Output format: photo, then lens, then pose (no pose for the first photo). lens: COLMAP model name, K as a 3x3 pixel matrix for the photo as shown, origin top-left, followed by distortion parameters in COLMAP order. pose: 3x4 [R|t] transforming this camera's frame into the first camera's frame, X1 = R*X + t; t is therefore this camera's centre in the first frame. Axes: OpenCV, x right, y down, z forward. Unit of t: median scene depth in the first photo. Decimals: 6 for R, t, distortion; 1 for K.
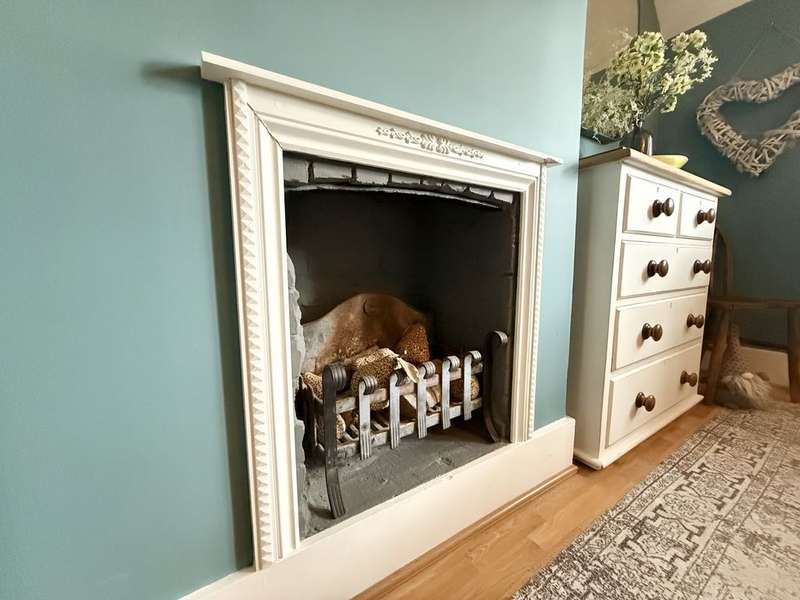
lens RADIAL K [[317.3, 0, 395.6], [0, 317.3, 301.0], [0, 0, 1]] dist [-0.003226, 0.000455]
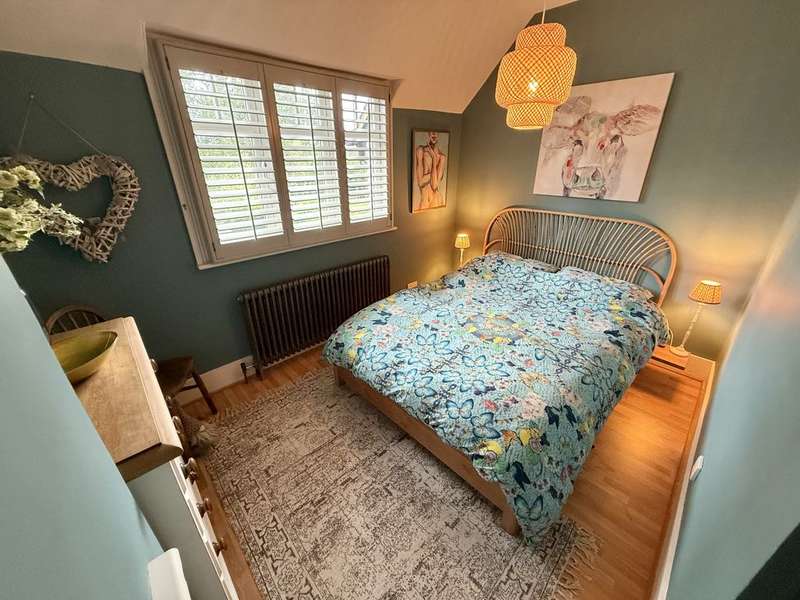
lens RADIAL K [[317.3, 0, 397.1], [0, 317.3, 299.6], [0, 0, 1]] dist [-0.003226, 0.000455]
pose [[-0.184058, -0.402451, 0.896747, -0.012140], [0.124817, 0.895378, 0.427456, -1.007975], [-0.974958, 0.190606, -0.114569, 0.356062]]
